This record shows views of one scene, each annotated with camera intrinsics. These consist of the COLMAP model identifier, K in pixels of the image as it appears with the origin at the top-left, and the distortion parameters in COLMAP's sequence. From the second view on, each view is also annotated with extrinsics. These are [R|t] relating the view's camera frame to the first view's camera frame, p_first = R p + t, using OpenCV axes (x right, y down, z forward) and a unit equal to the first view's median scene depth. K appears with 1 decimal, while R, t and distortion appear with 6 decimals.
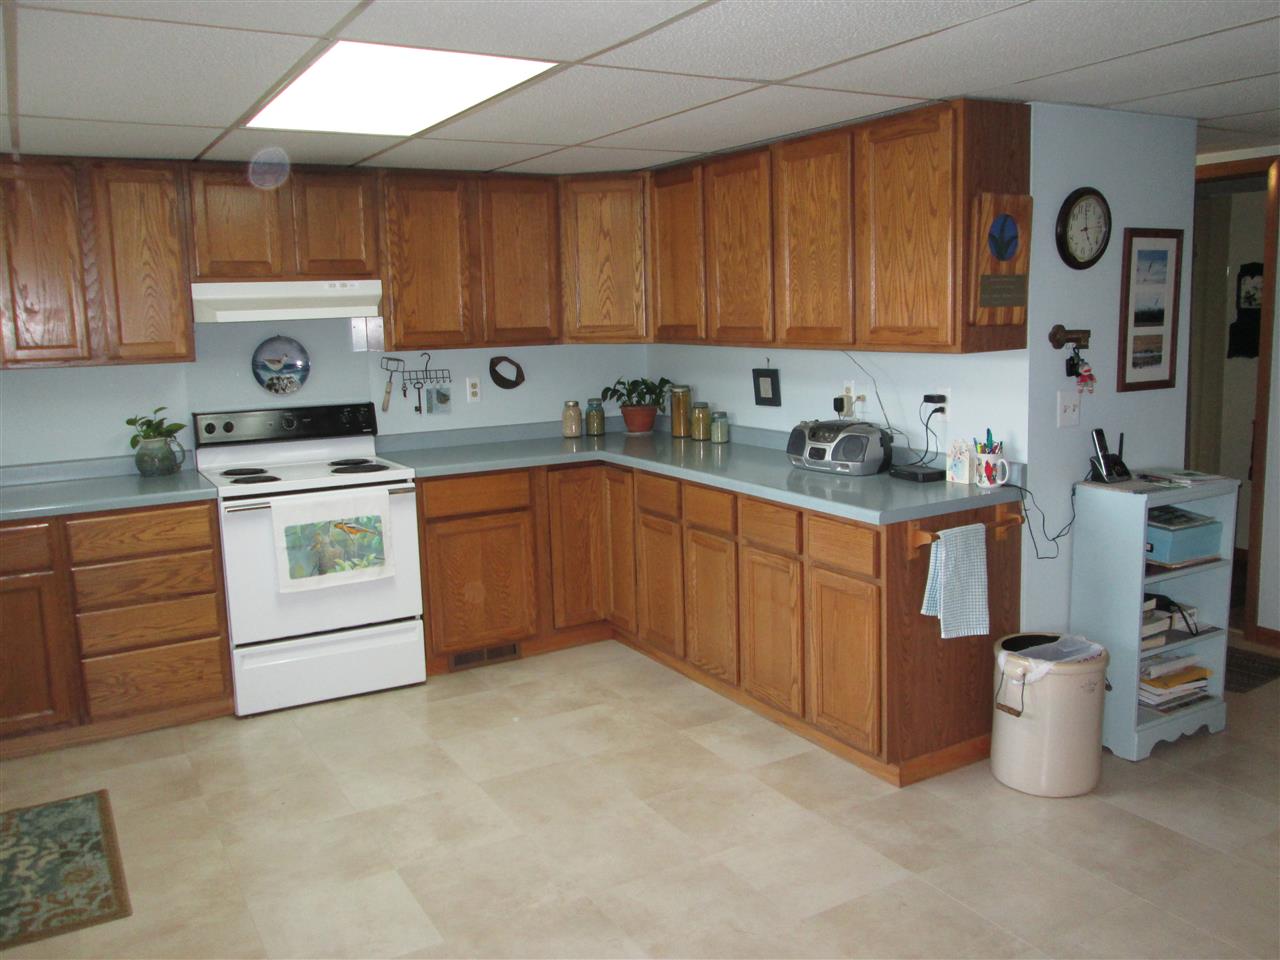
lens RADIAL K [[1081.7, 0, 640.0], [0, 1081.7, 480.0], [0, 0, 1]] dist [-0.059872, 0.072706]
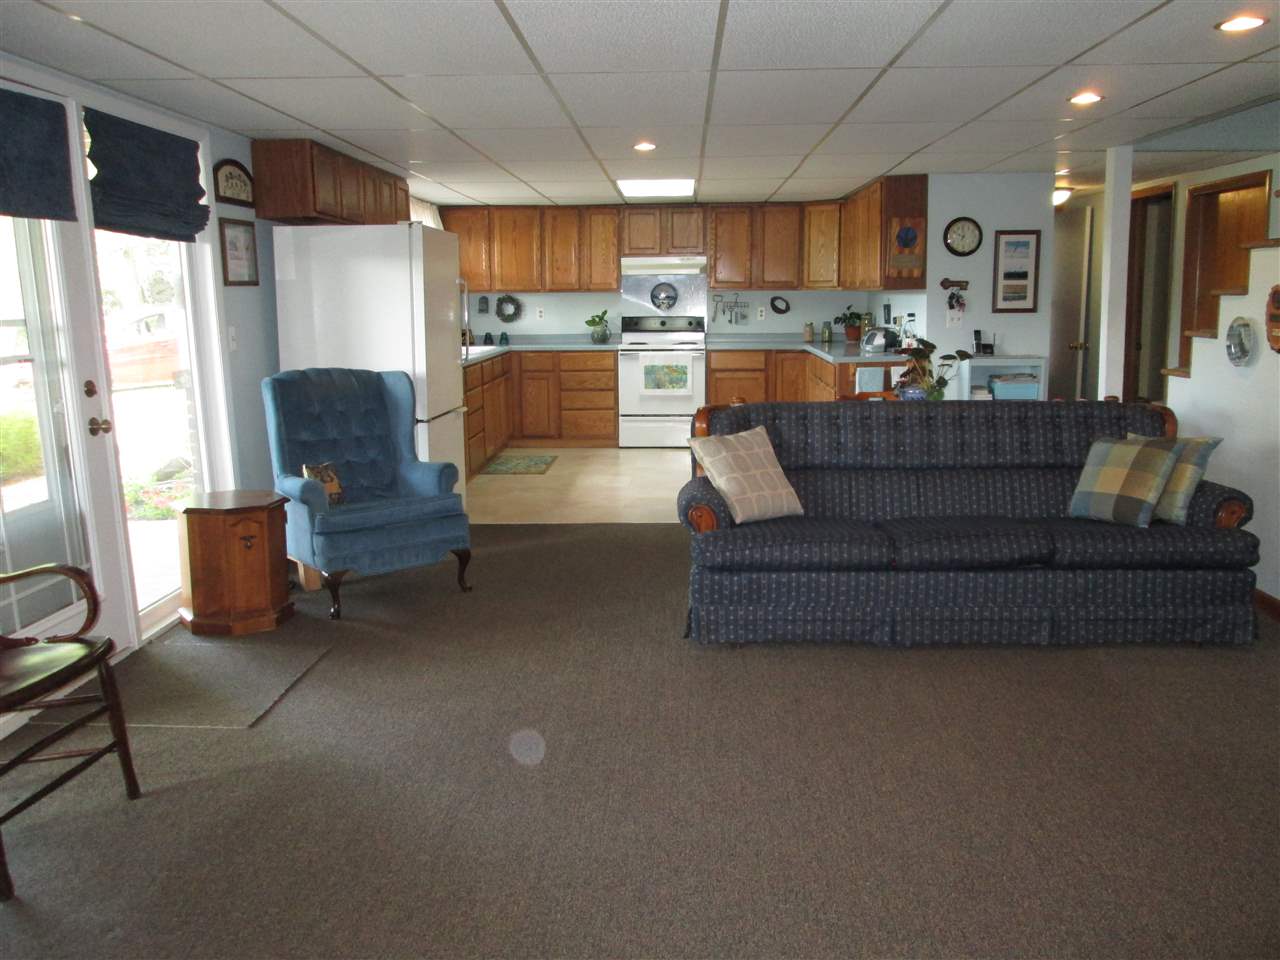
lens RADIAL K [[1072.1, 0, 673.5], [0, 1072.1, 475.8], [0, 0, 1]] dist [-0.031987, -0.000442]
pose [[0.859186, 0.102163, -0.501361, 0.865160], [-0.092514, 0.994732, 0.044156, 0.167264], [0.503230, 0.008444, 0.864111, -0.907421]]
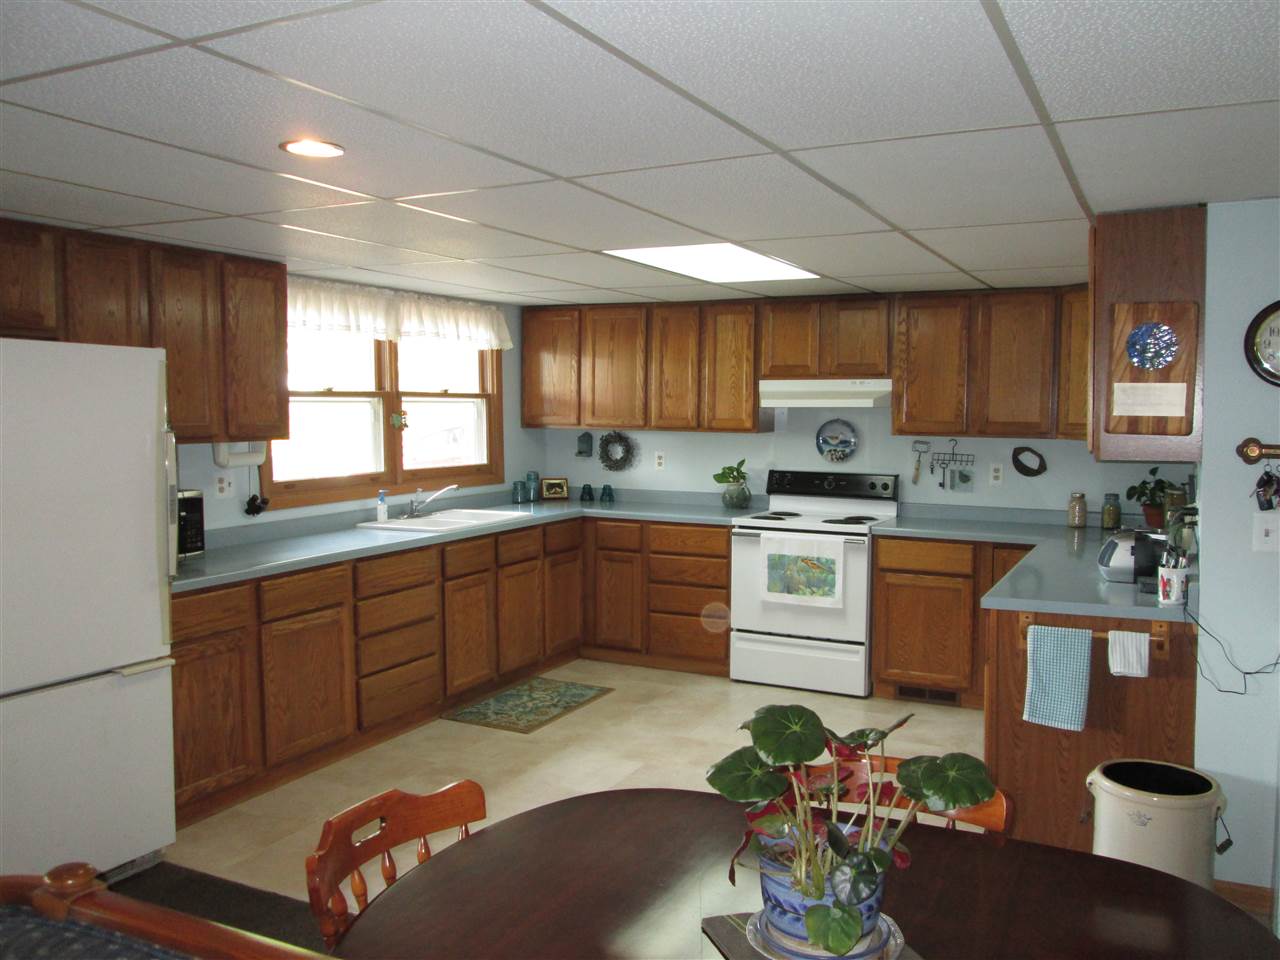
lens RADIAL K [[1072.1, 0, 673.5], [0, 1072.1, 475.8], [0, 0, 1]] dist [-0.031987, -0.000442]
pose [[0.564405, 0.083505, -0.821264, 0.722697], [-0.151744, 0.988413, -0.003784, -0.030770], [0.811432, 0.126757, 0.570536, 0.086332]]
